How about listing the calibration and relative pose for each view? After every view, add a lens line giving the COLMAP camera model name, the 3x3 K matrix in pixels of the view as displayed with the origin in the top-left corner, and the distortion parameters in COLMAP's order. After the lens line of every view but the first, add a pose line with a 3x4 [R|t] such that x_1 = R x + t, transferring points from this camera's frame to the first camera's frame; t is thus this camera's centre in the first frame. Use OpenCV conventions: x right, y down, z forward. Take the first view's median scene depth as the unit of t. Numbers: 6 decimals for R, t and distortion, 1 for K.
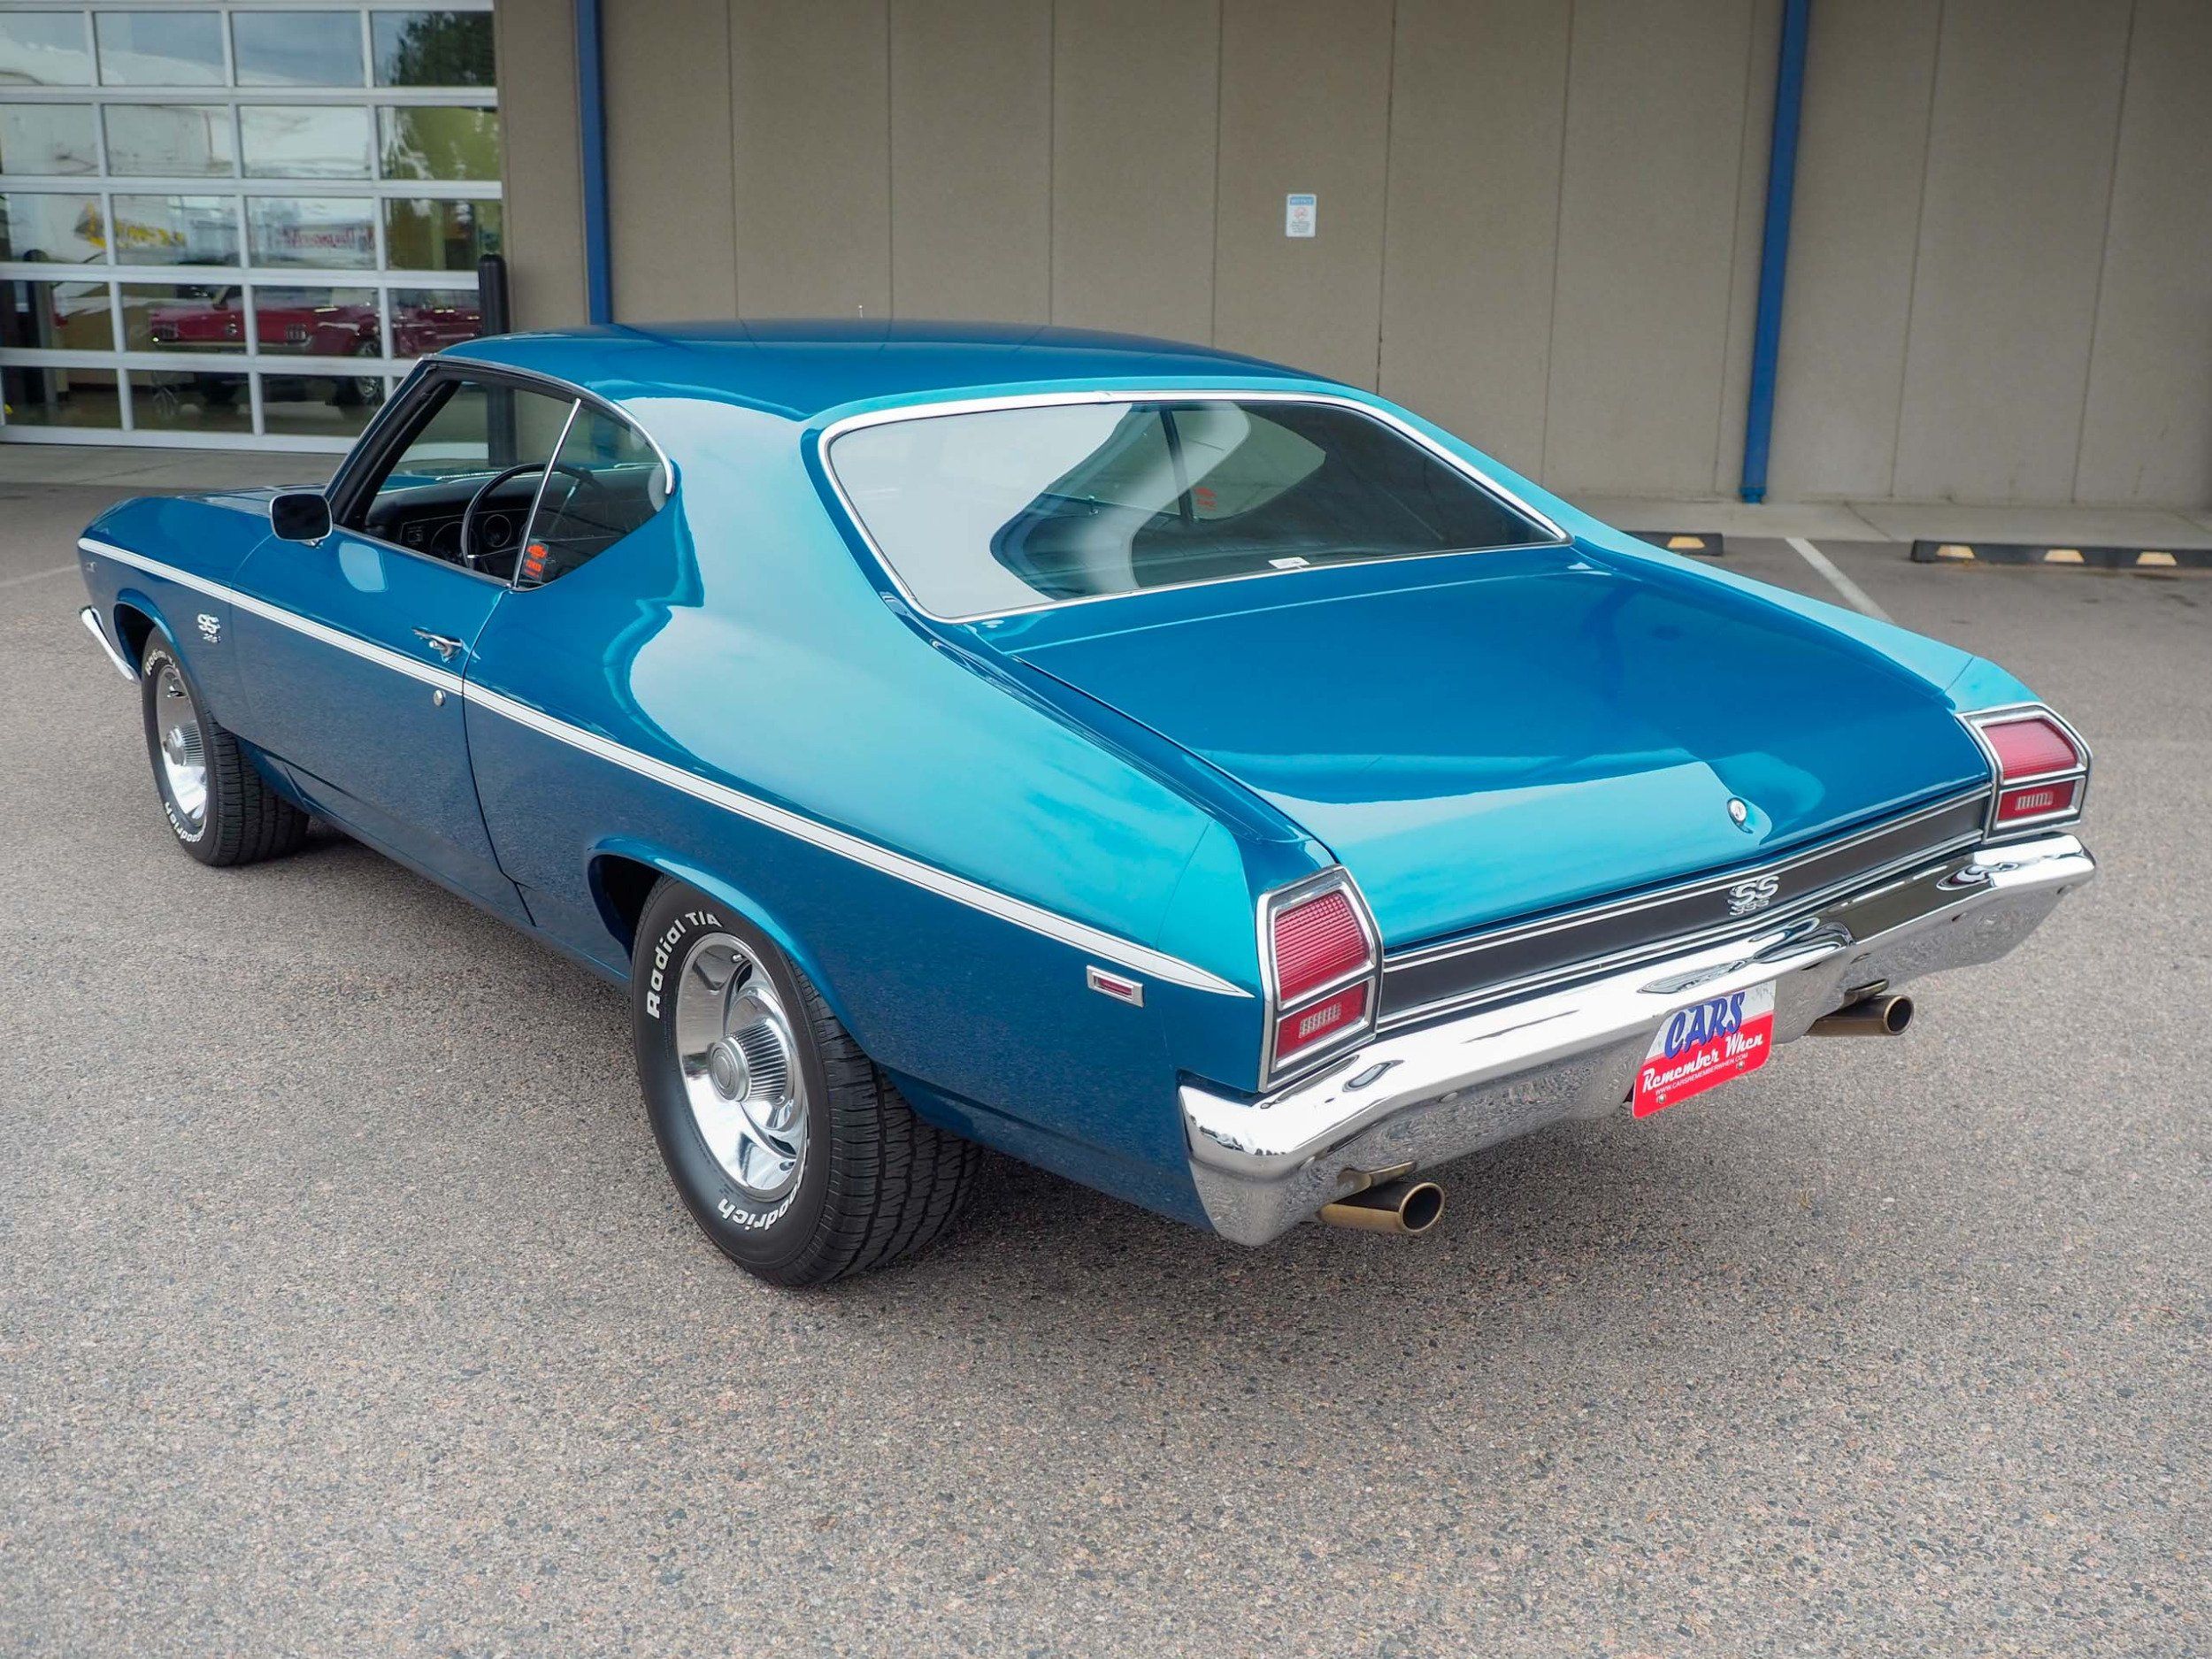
lens RADIAL K [[2093.6, 0, 1104.5], [0, 2093.6, 812.4], [0, 0, 1]] dist [0.011168, -0.023065]
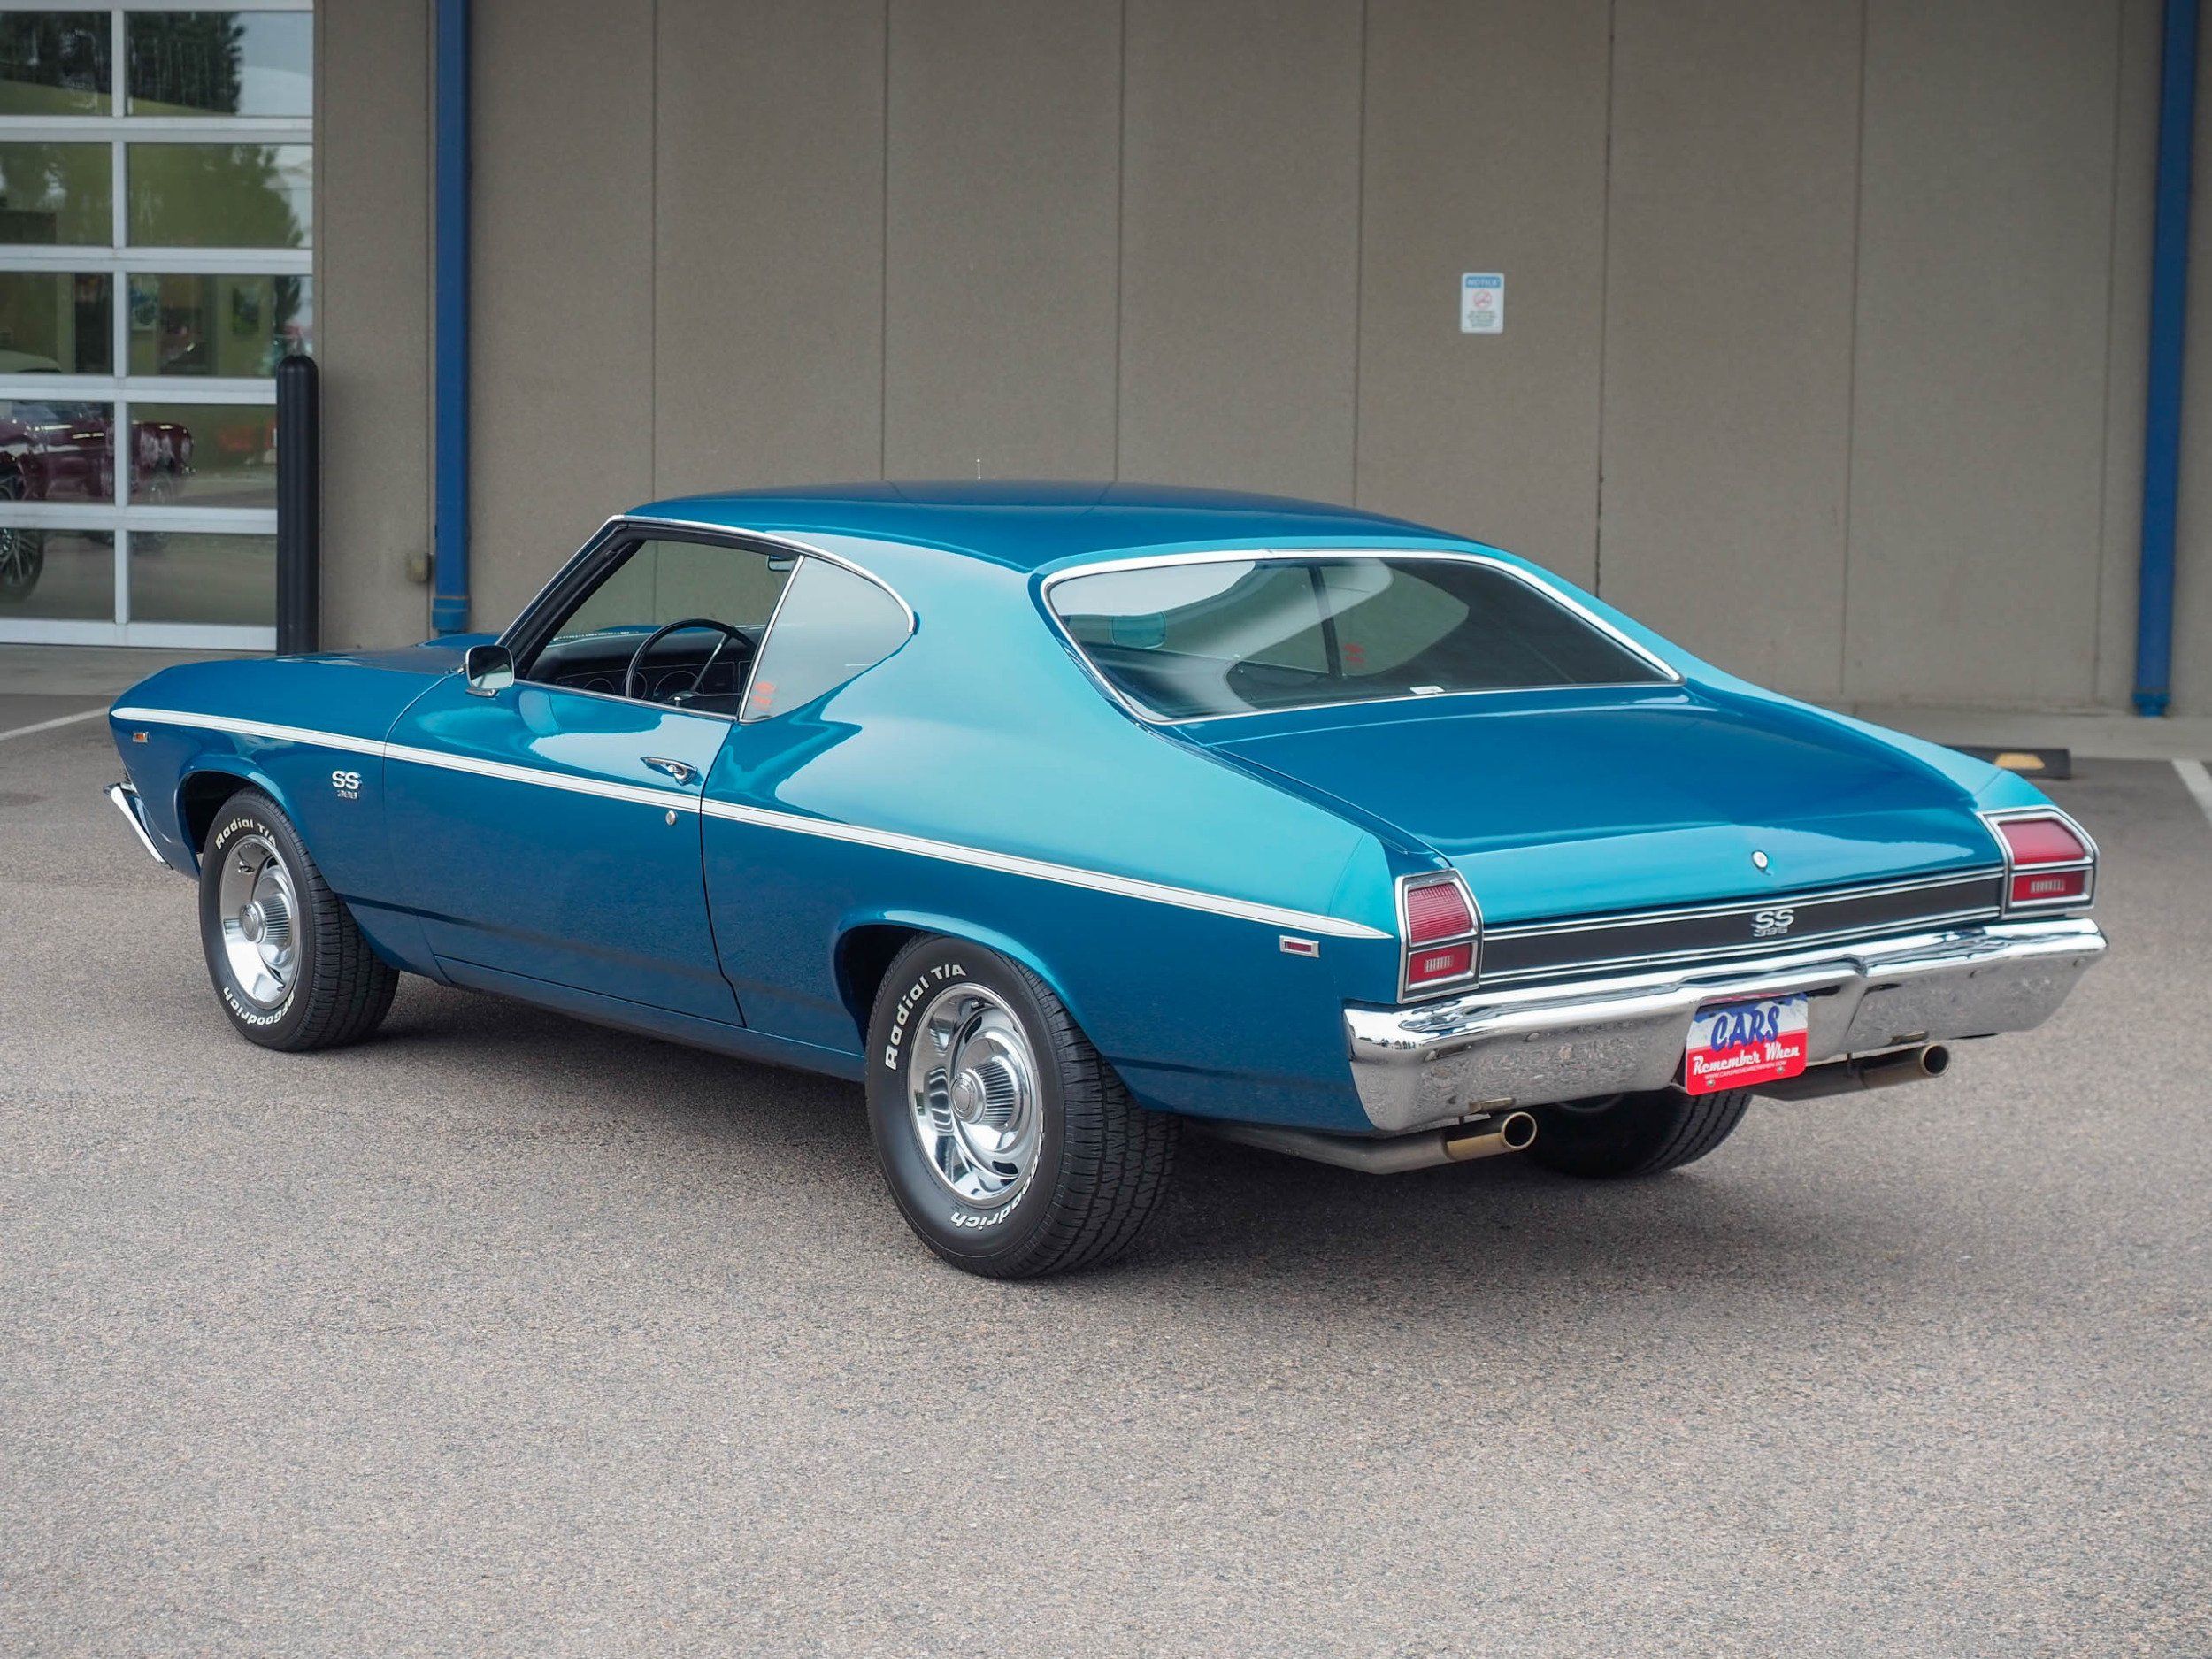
lens RADIAL K [[4194.9, 0, 1055.8], [0, 4194.9, 781.7], [0, 0, 1]] dist [0.015858, -0.122764]
pose [[0.999811, 0.003169, -0.019160, -0.079136], [-0.005894, 0.989575, -0.143899, 0.283573], [0.018504, 0.143985, 0.989407, -1.393079]]
